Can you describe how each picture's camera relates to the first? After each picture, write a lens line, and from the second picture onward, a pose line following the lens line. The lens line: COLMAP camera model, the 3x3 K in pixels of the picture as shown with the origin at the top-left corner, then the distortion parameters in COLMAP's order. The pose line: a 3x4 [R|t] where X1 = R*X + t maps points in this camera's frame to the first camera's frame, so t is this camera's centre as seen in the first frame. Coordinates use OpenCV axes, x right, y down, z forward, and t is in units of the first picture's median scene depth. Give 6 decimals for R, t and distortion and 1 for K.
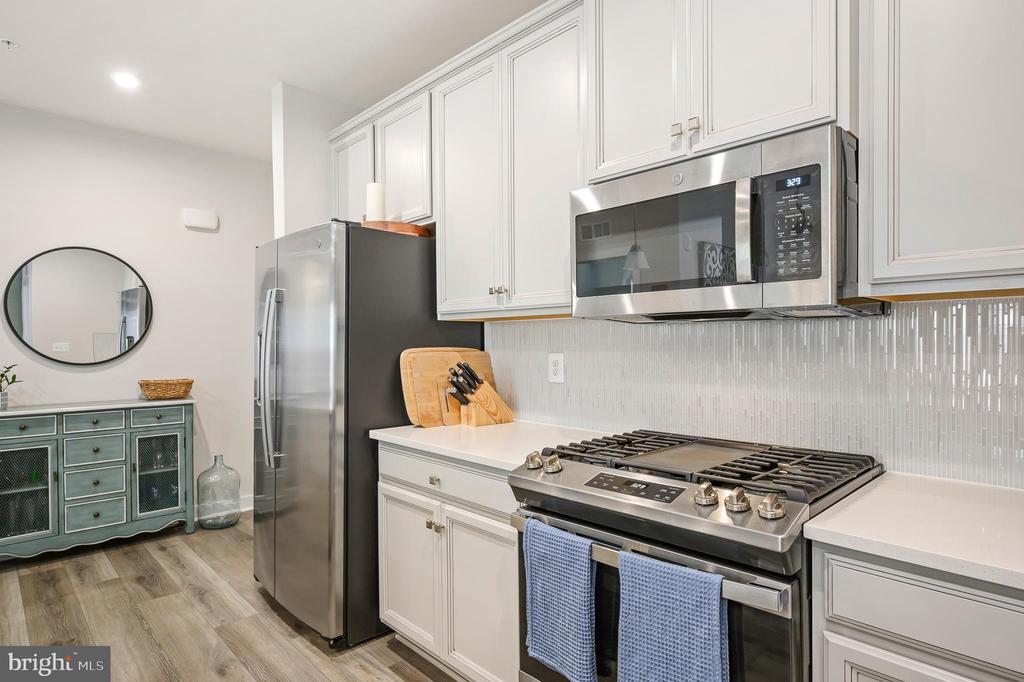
lens RADIAL K [[551.7, 0, 512.0], [0, 551.7, 341.0], [0, 0, 1]] dist [0.001833, -0.000607]
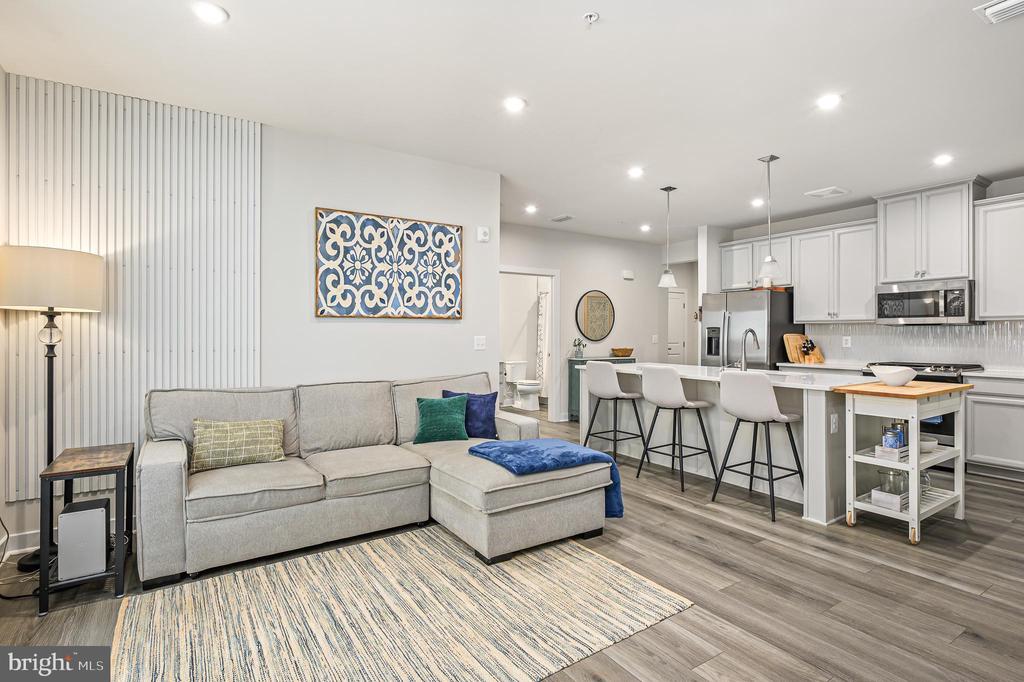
lens RADIAL K [[508.7, 0, 514.2], [0, 508.7, 333.6], [0, 0, 1]] dist [-0.000138, 0.000131]
pose [[0.982639, 0.007431, -0.185379, -0.891940], [-0.006982, 0.999971, 0.003075, 0.011194], [0.185397, -0.001727, 0.982662, -1.466330]]
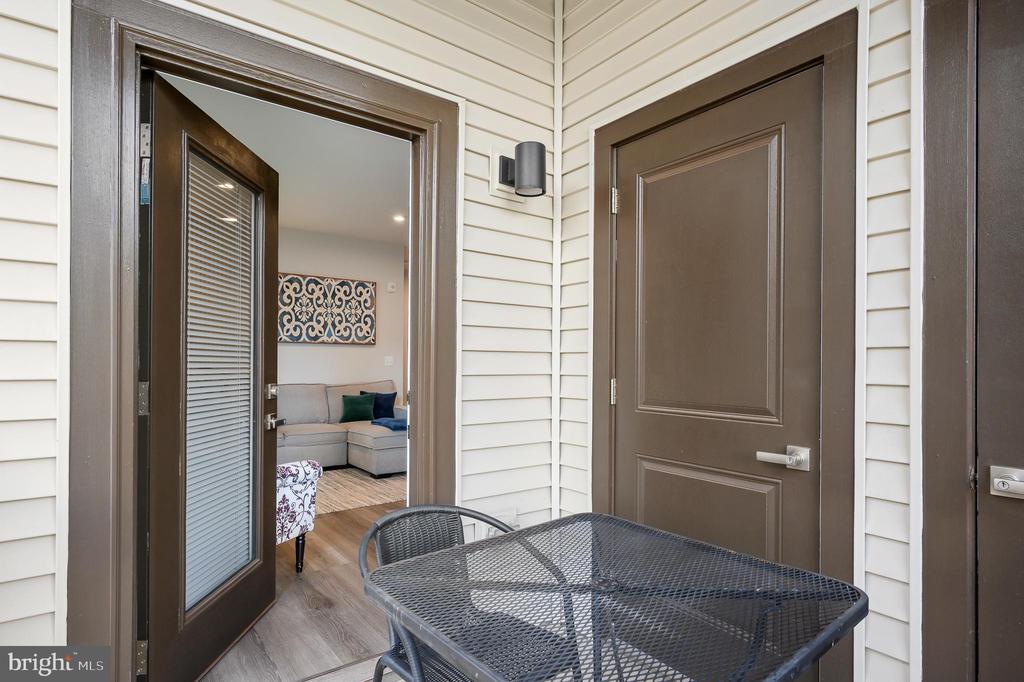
lens RADIAL K [[543.1, 0, 513.2], [0, 543.1, 363.9], [0, 0, 1]] dist [0.000660, -0.000261]
pose [[0.993074, 0.012513, -0.116818, -0.423303], [-0.012408, 0.999922, 0.001630, 0.048524], [0.116829, -0.000169, 0.993152, -2.353581]]
